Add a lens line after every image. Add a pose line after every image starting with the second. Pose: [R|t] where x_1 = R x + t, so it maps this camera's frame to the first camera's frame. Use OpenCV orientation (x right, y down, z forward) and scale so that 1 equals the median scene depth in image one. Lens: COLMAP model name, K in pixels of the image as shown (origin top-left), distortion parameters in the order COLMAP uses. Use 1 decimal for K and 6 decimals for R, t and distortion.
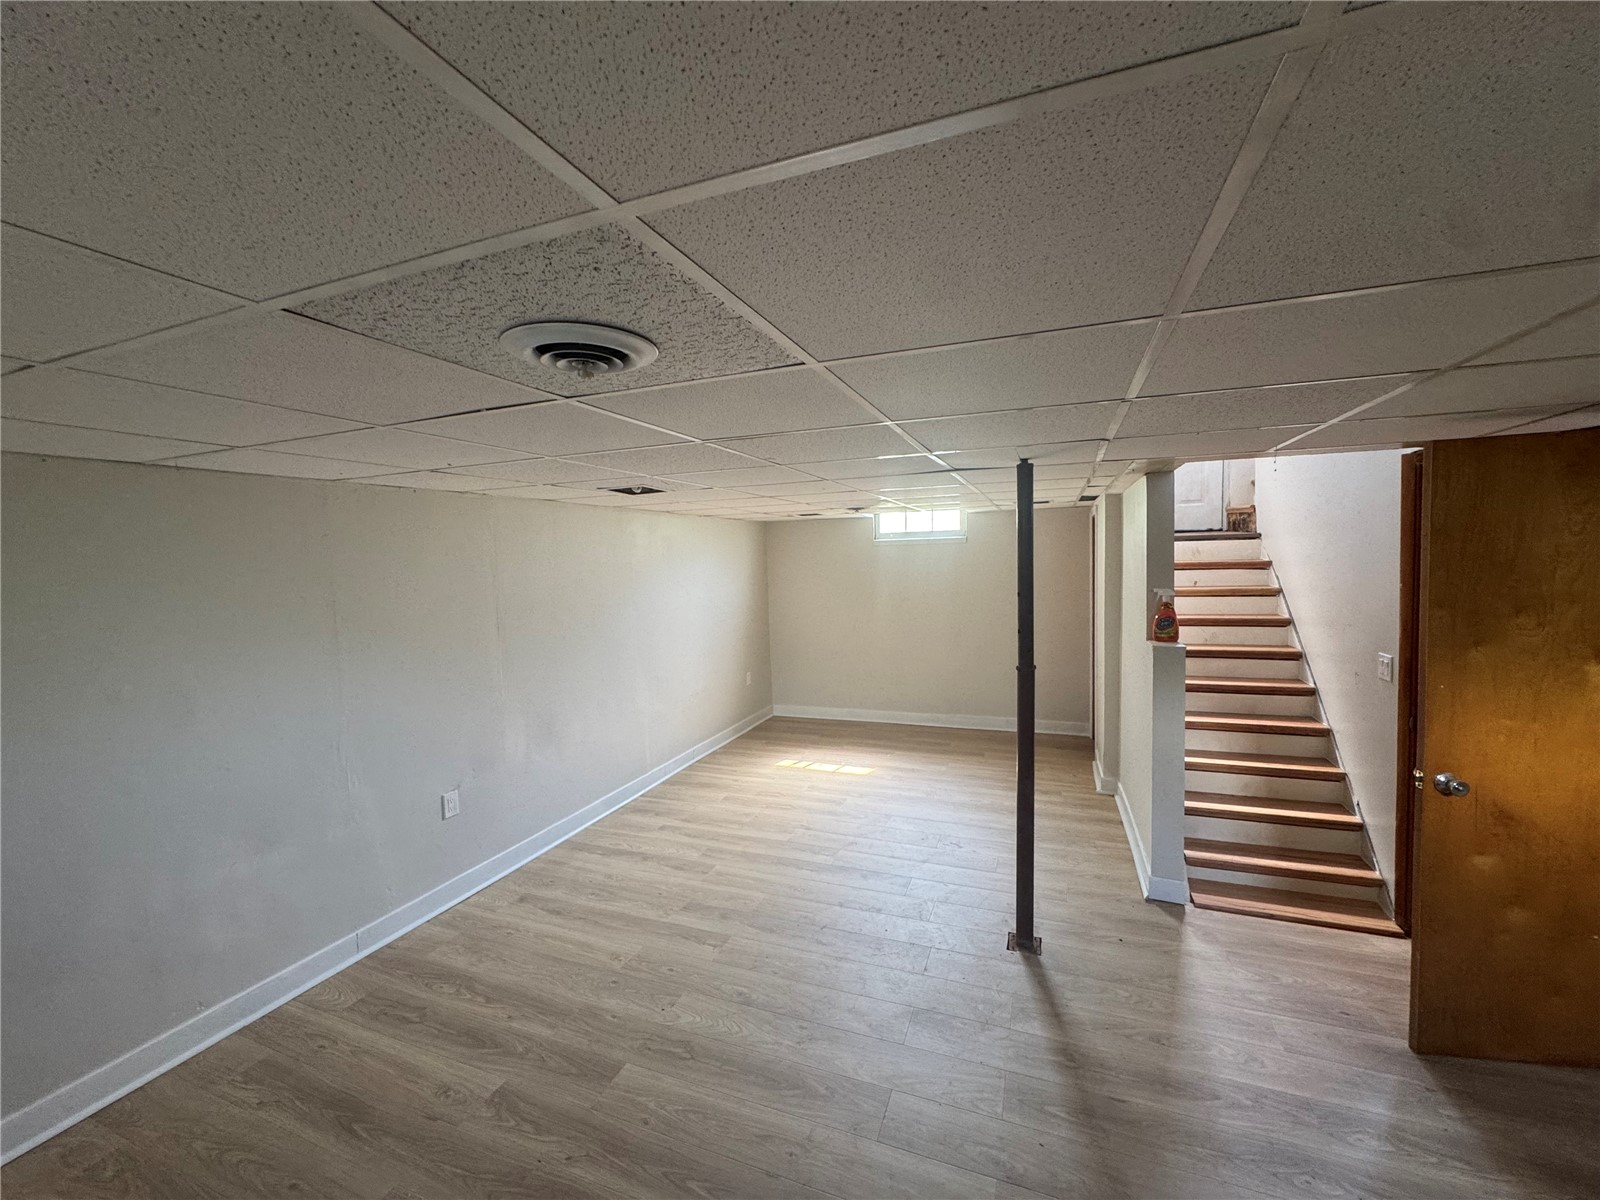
lens RADIAL K [[640.7, 0, 803.1], [0, 640.7, 599.1], [0, 0, 1]] dist [-0.000827, -0.000503]
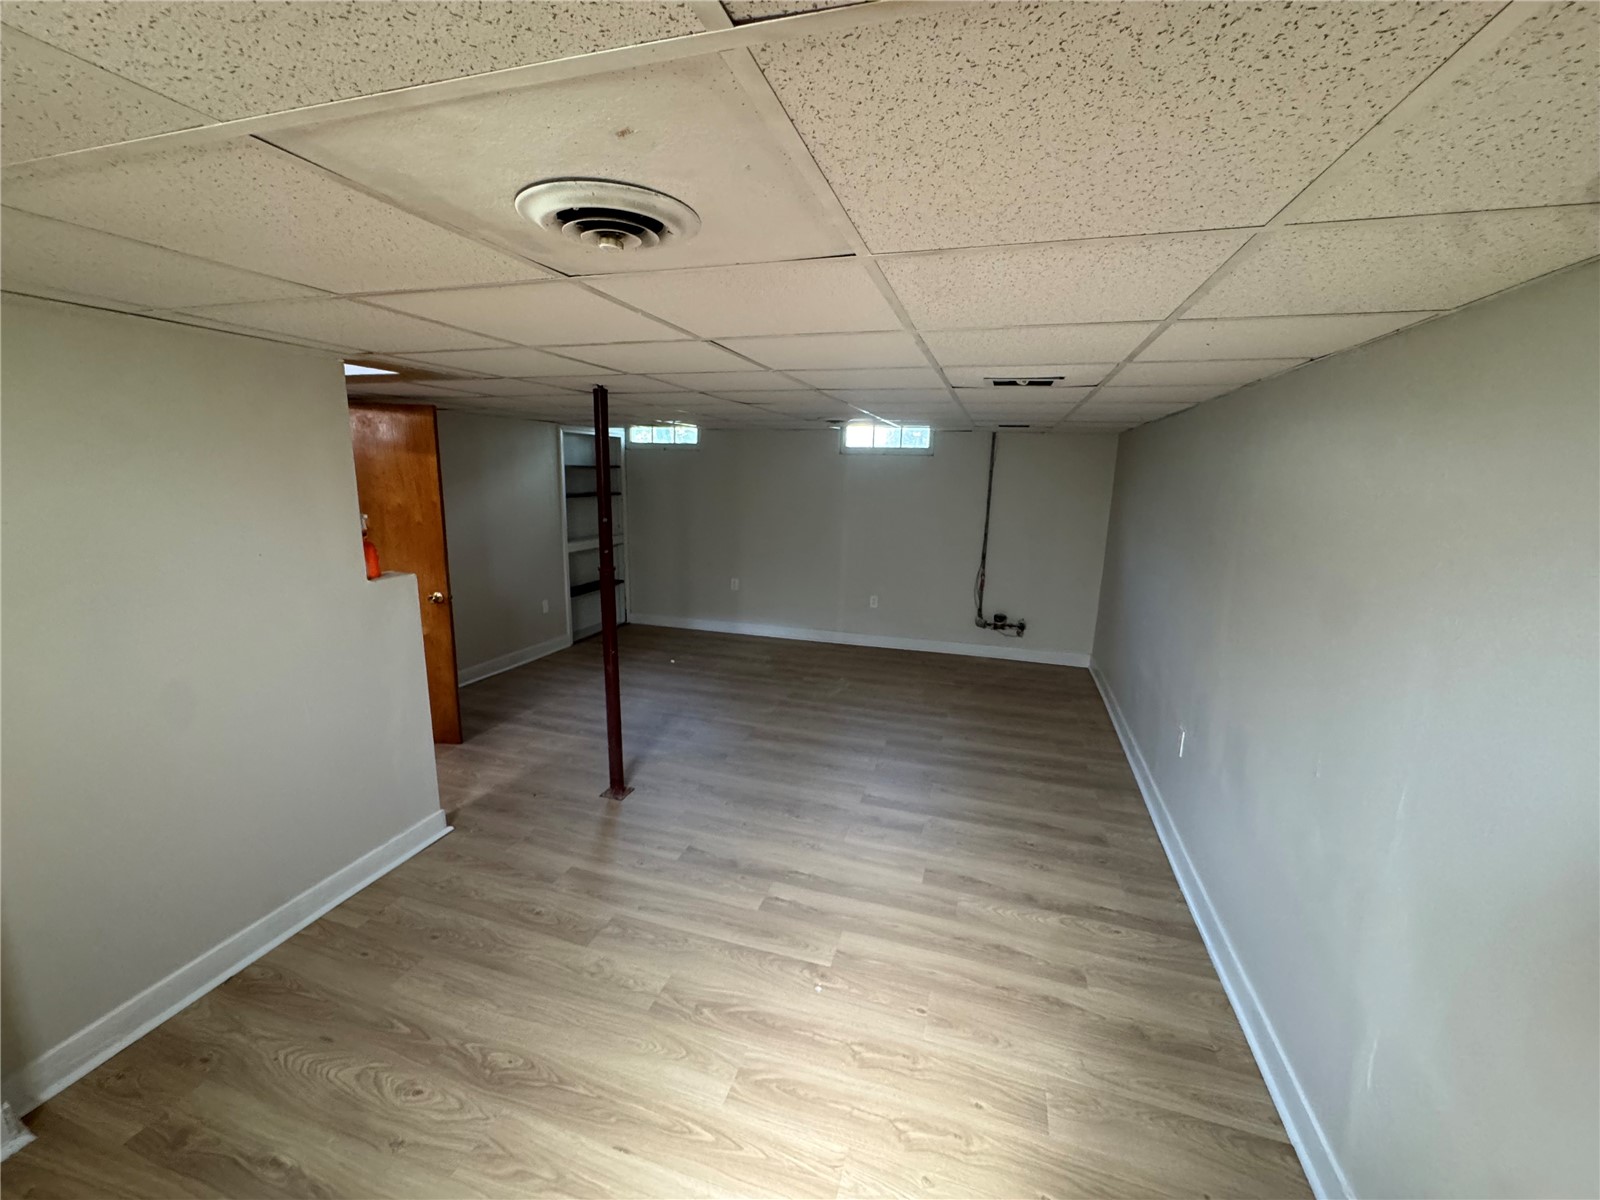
lens RADIAL K [[640.7, 0, 796.2], [0, 640.7, 598.7], [0, 0, 1]] dist [-0.000827, -0.000503]
pose [[-0.997865, 0.024067, -0.060707, 0.047996], [0.007557, 0.965926, 0.258708, -0.103364], [0.064864, 0.257697, -0.964046, 1.546287]]
